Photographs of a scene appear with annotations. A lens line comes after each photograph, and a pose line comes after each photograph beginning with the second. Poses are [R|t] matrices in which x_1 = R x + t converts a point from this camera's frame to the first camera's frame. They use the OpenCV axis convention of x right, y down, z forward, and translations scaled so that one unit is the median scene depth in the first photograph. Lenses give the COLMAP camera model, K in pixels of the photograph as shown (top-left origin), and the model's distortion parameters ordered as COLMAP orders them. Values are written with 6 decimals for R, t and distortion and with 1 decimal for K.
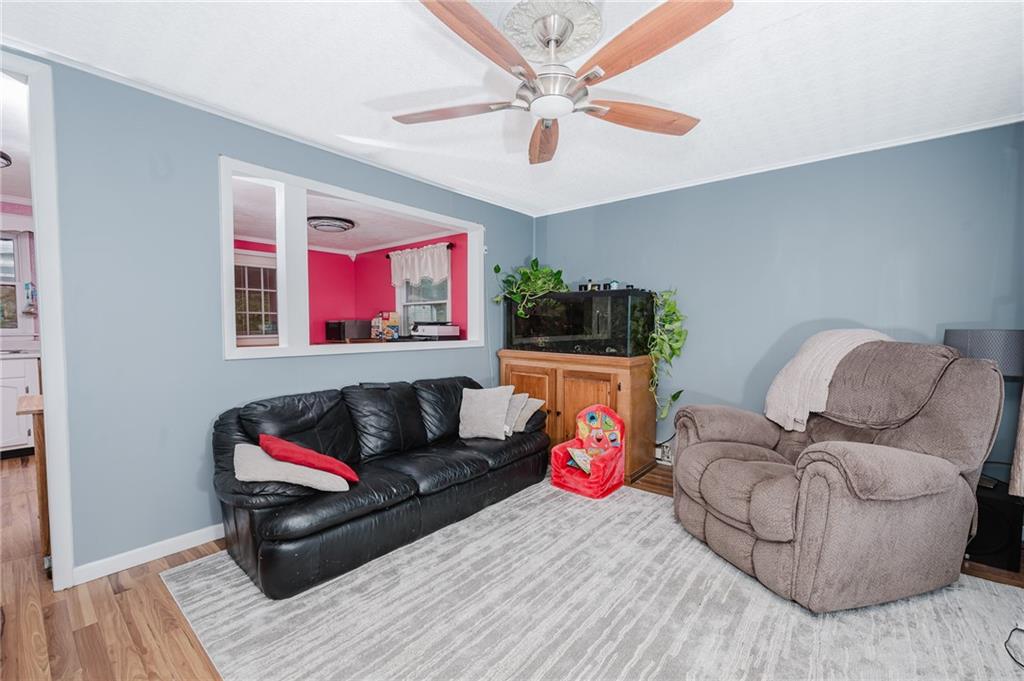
lens RADIAL K [[411.6, 0, 510.1], [0, 411.6, 343.2], [0, 0, 1]] dist [0.000381, 0.000027]
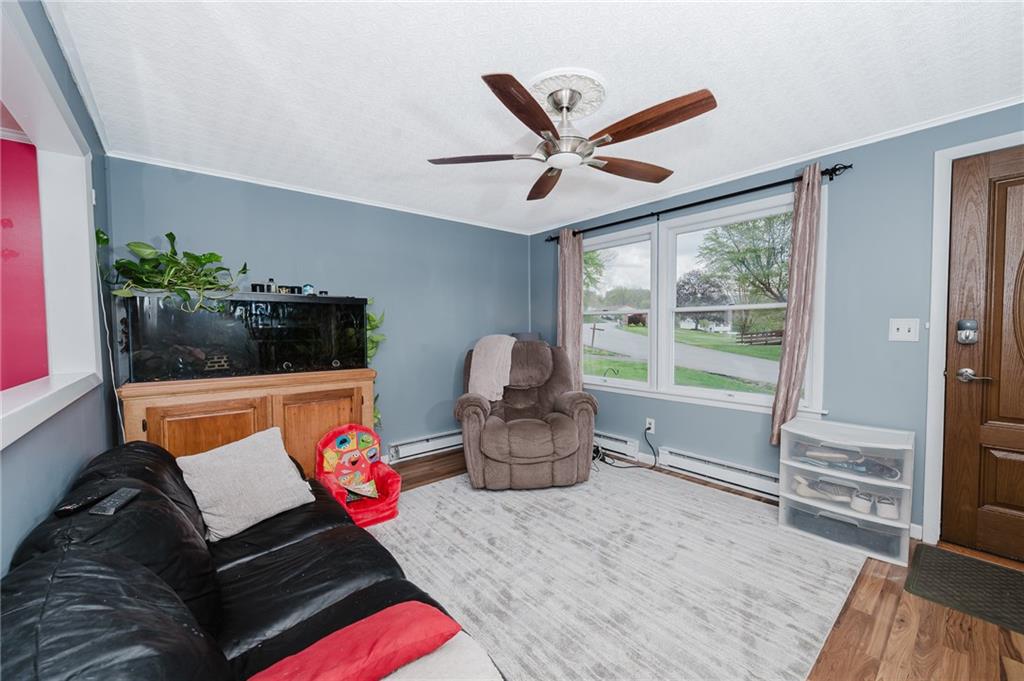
lens RADIAL K [[411.6, 0, 509.8], [0, 411.6, 338.9], [0, 0, 1]] dist [0.000381, 0.000027]
pose [[0.177865, -0.038581, 0.983298, -0.594317], [0.051385, 0.998232, 0.029872, -0.045932], [-0.982712, 0.045213, 0.179533, 0.484185]]
